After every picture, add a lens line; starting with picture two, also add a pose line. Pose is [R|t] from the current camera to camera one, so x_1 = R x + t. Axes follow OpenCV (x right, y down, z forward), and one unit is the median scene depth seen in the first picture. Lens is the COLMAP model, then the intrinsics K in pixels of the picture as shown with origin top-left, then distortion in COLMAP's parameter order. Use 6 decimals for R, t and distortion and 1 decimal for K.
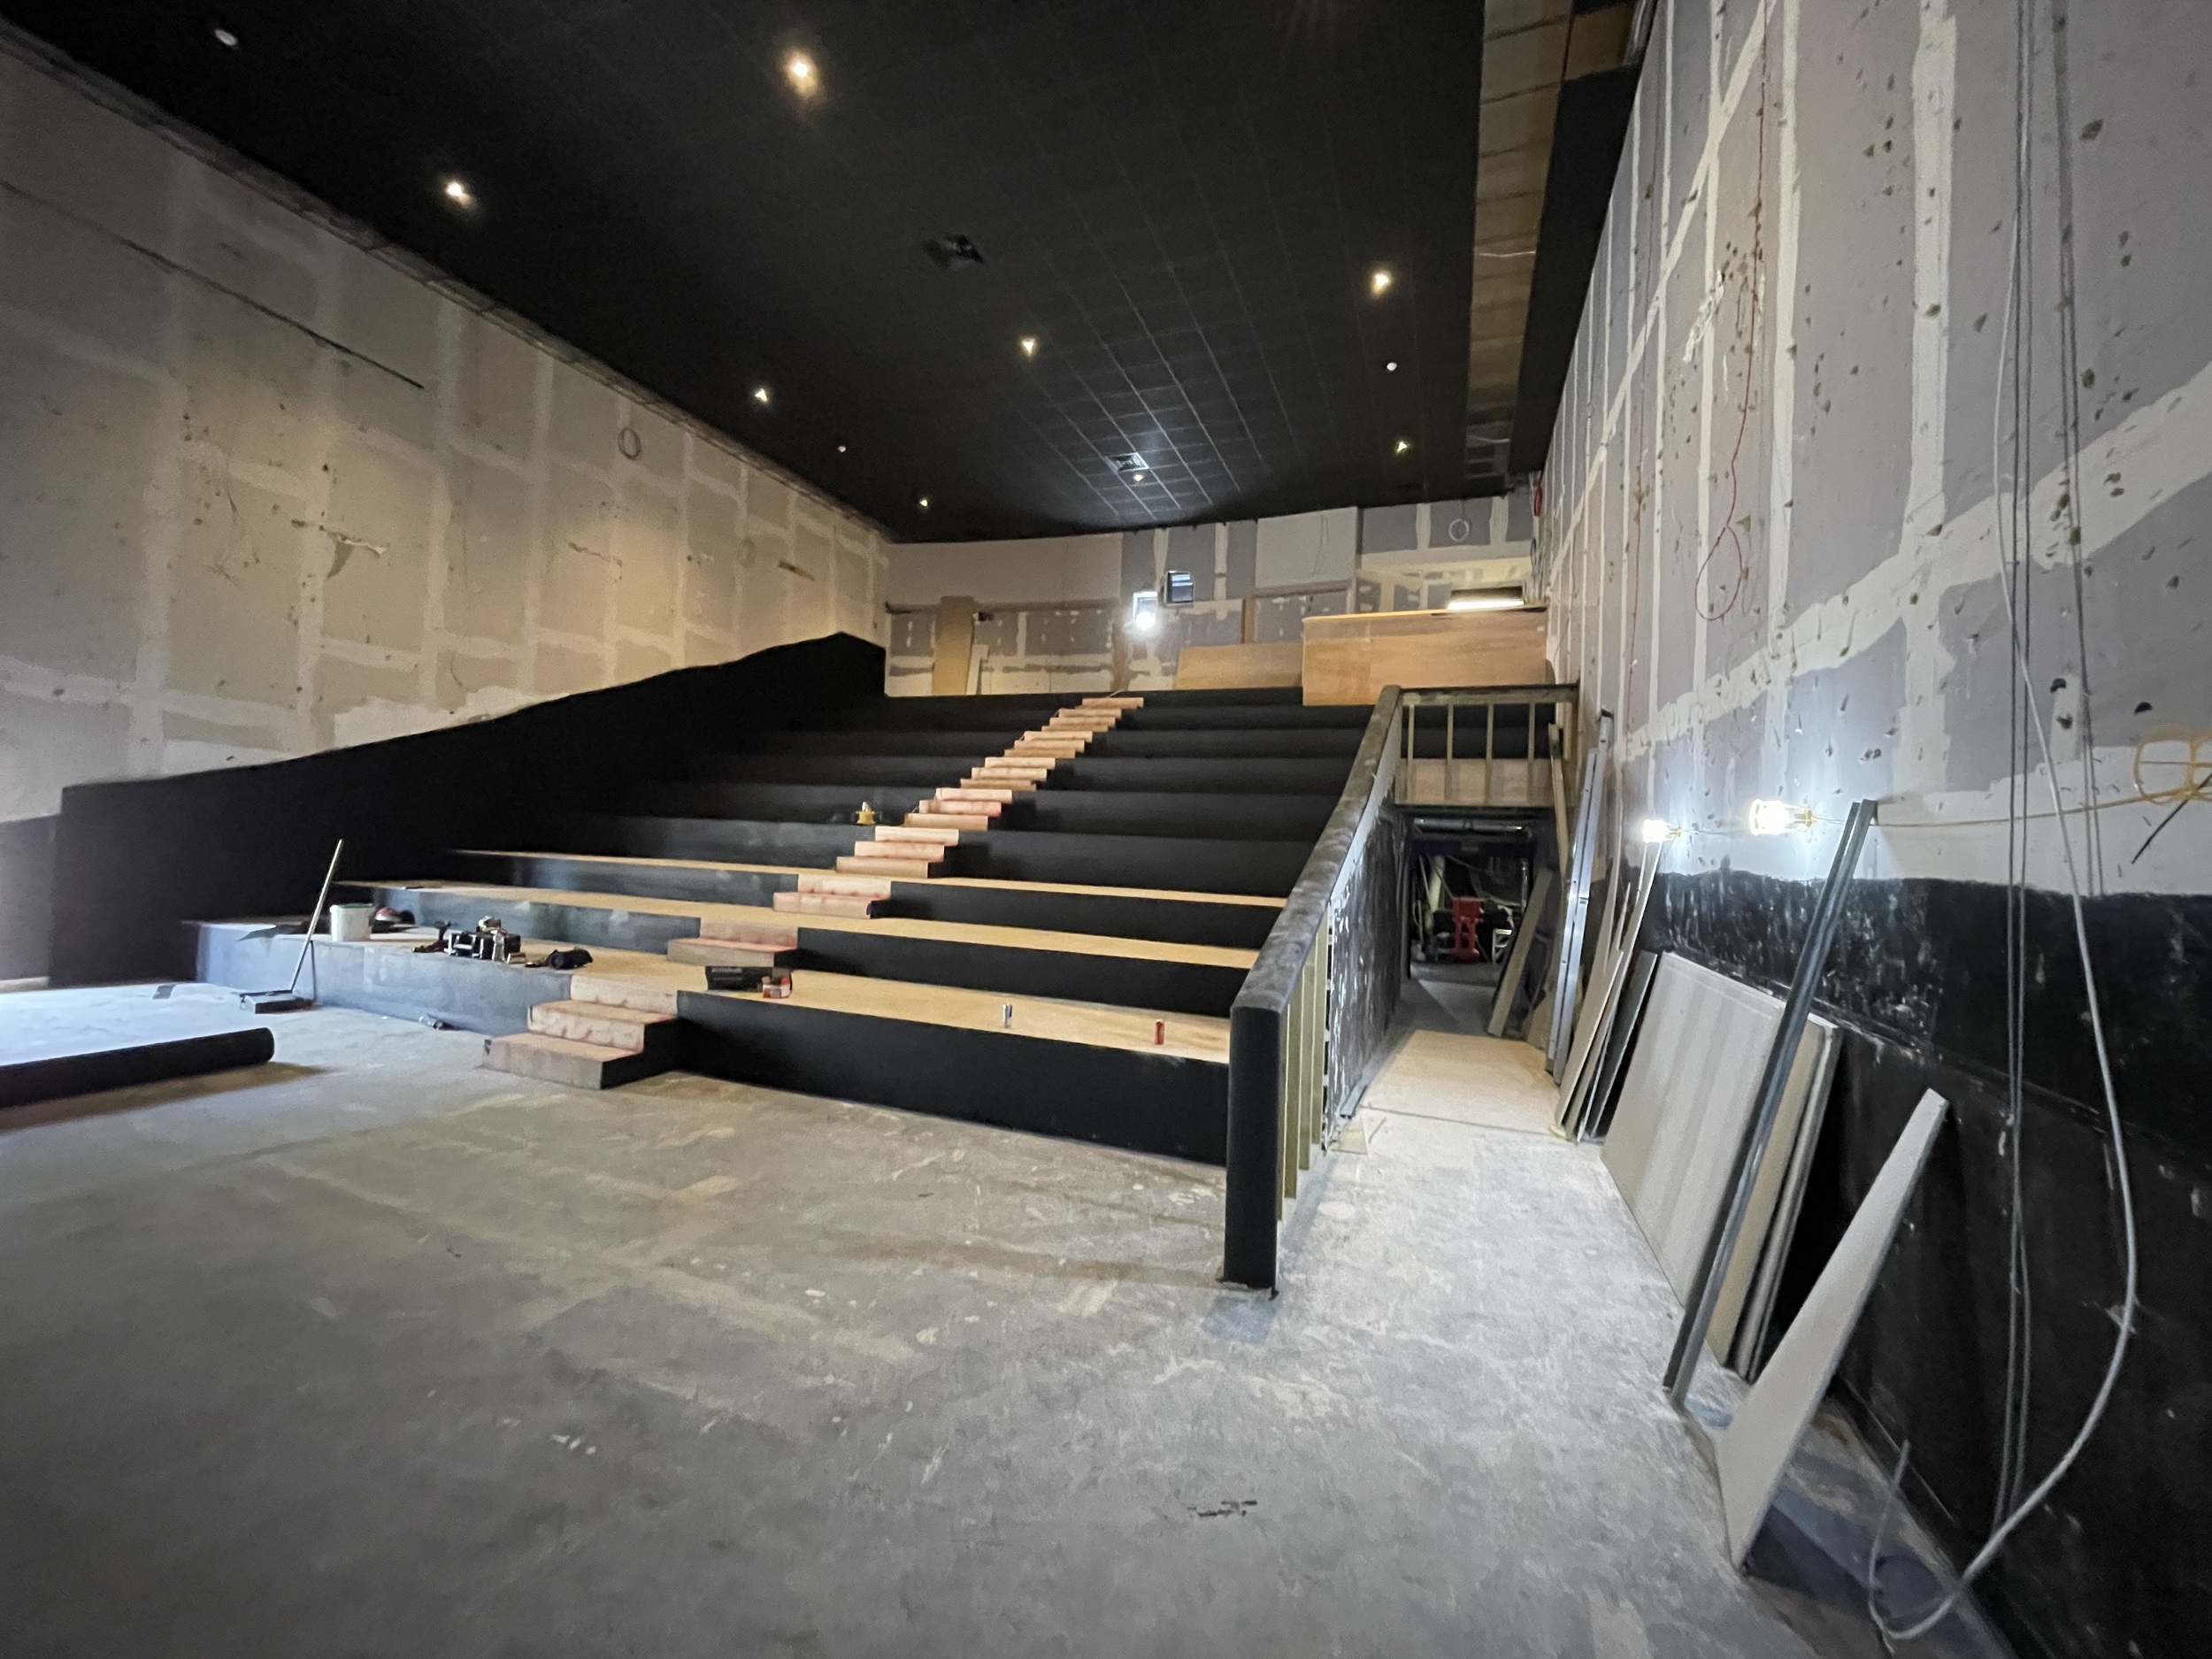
lens RADIAL K [[888.6, 0, 1100.9], [0, 888.6, 822.1], [0, 0, 1]] dist [-0.004401, -0.000760]
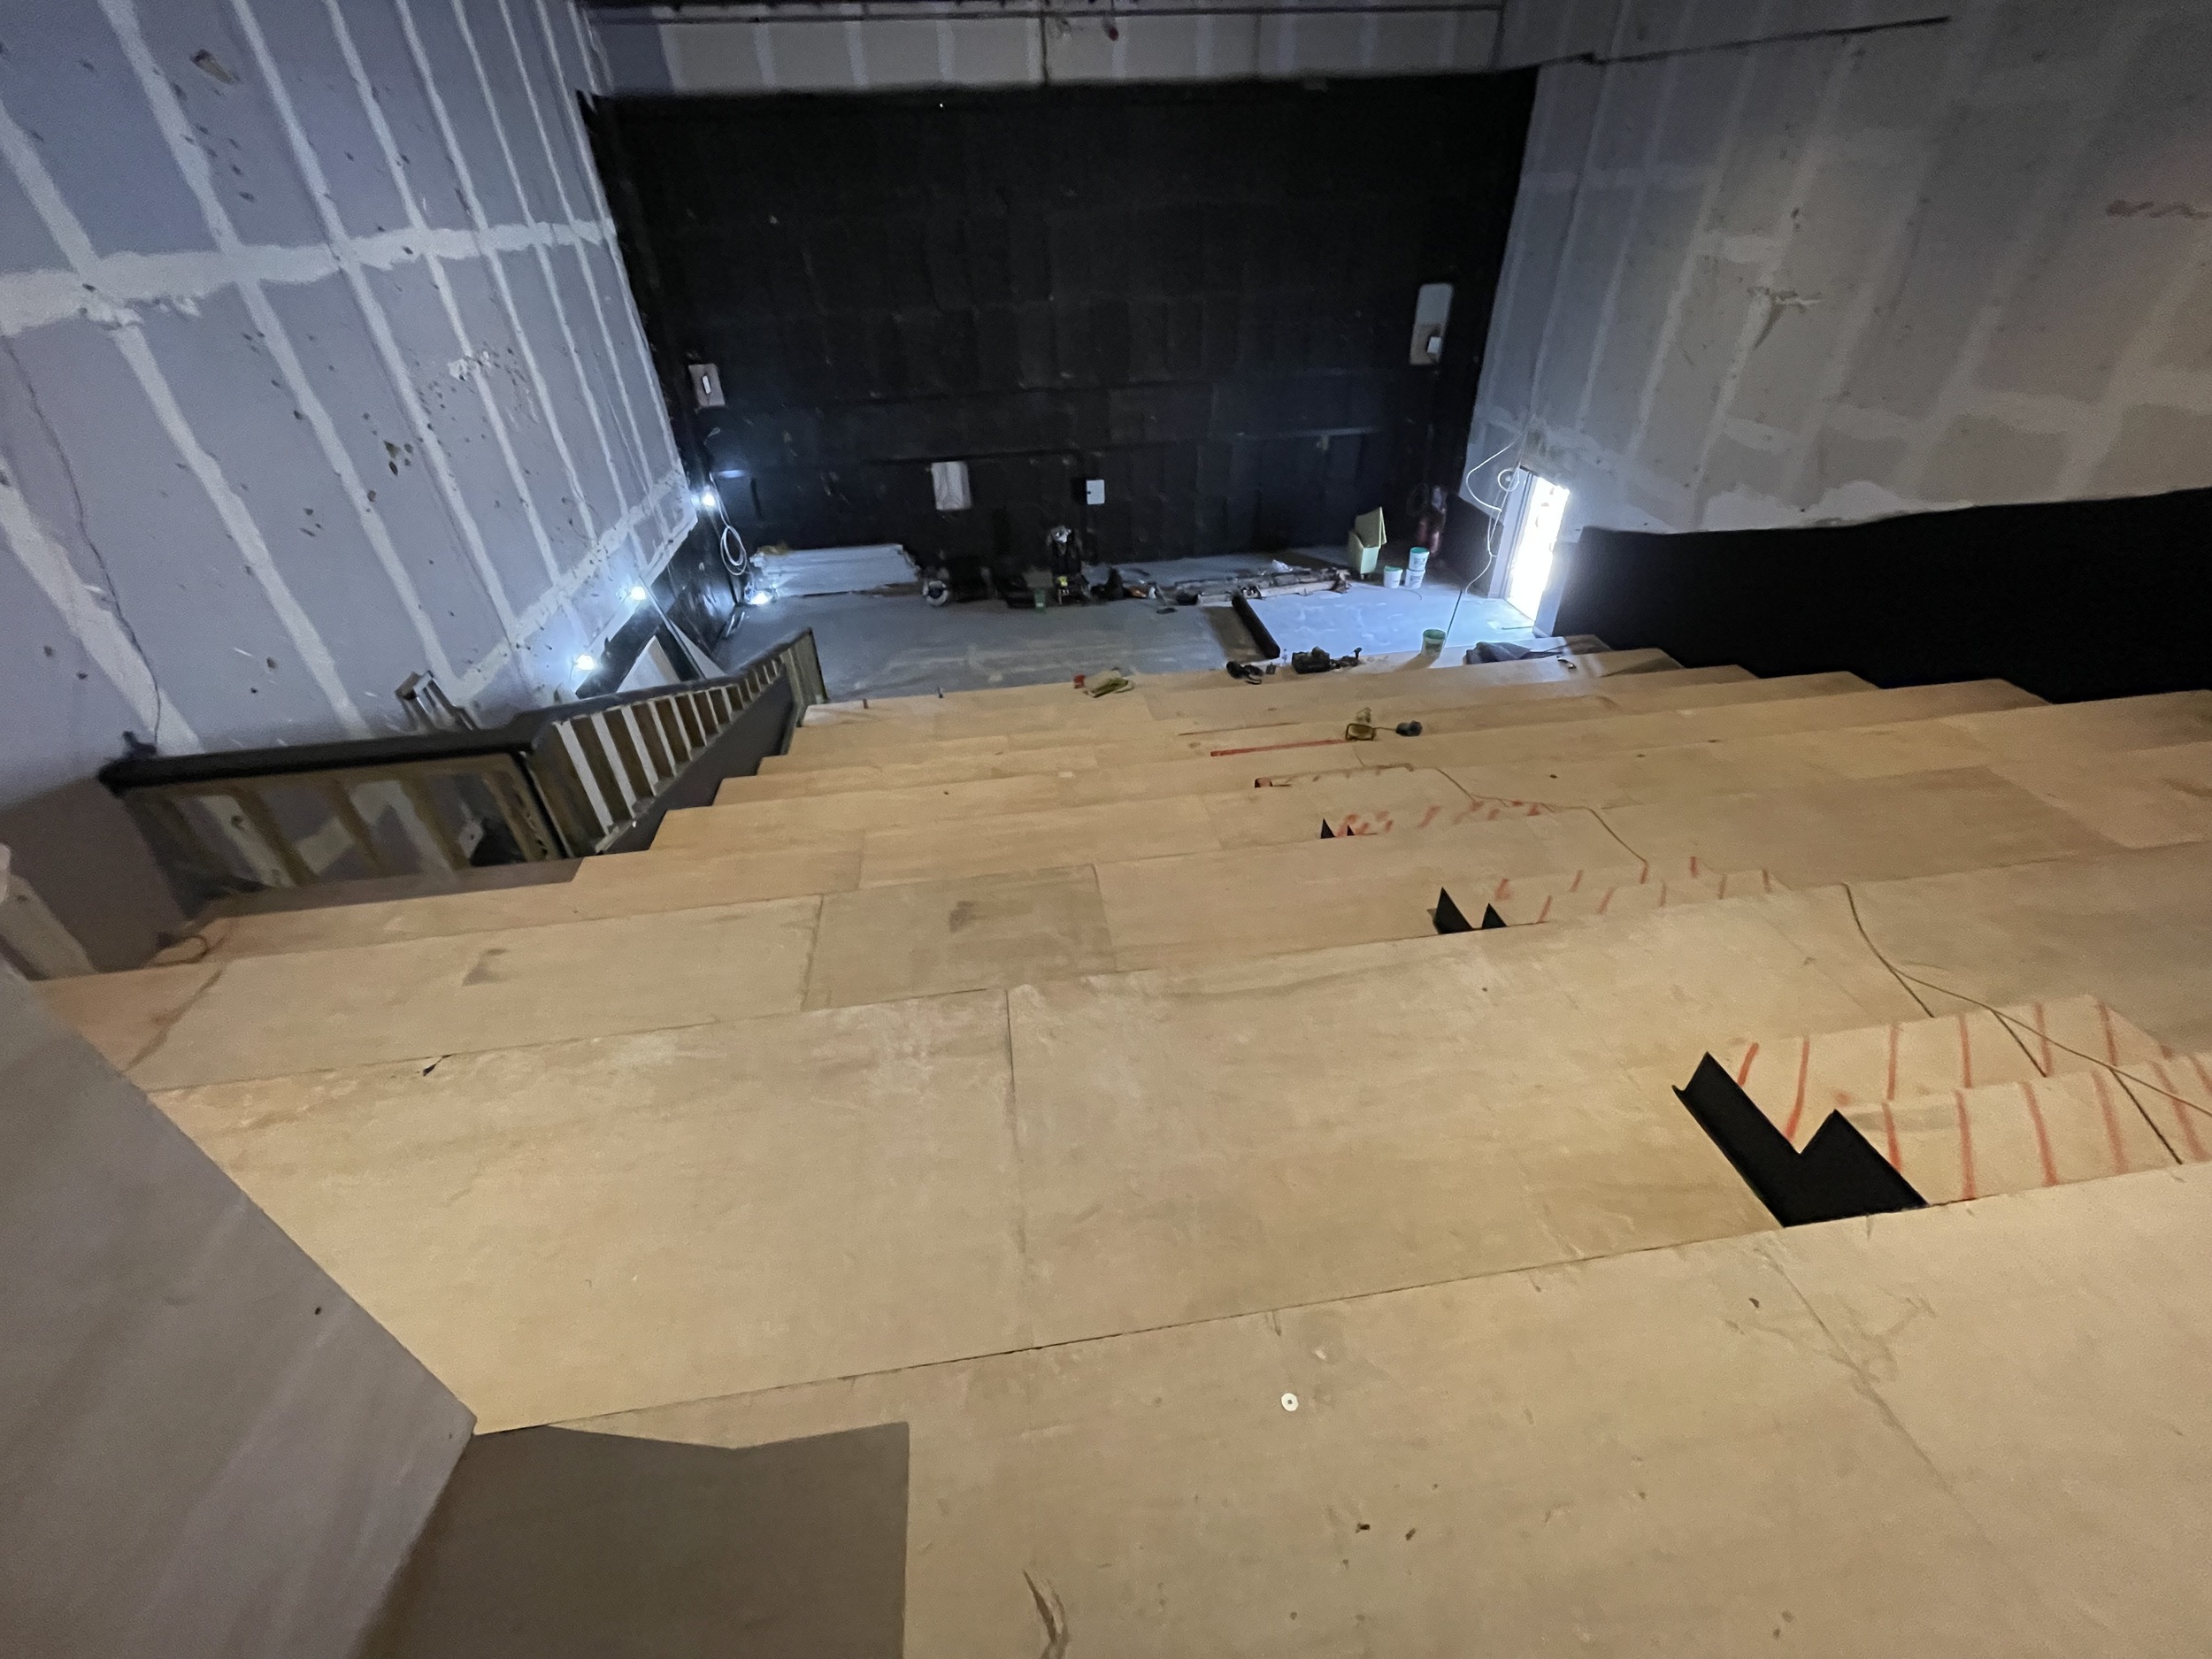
lens RADIAL K [[888.6, 0, 1103.6], [0, 888.6, 837.2], [0, 0, 1]] dist [-0.004401, -0.000760]
pose [[-0.872117, 0.279277, -0.401766, 0.268371], [0.005098, 0.826250, 0.563280, -0.366833], [0.489270, 0.489198, -0.722011, 1.539684]]
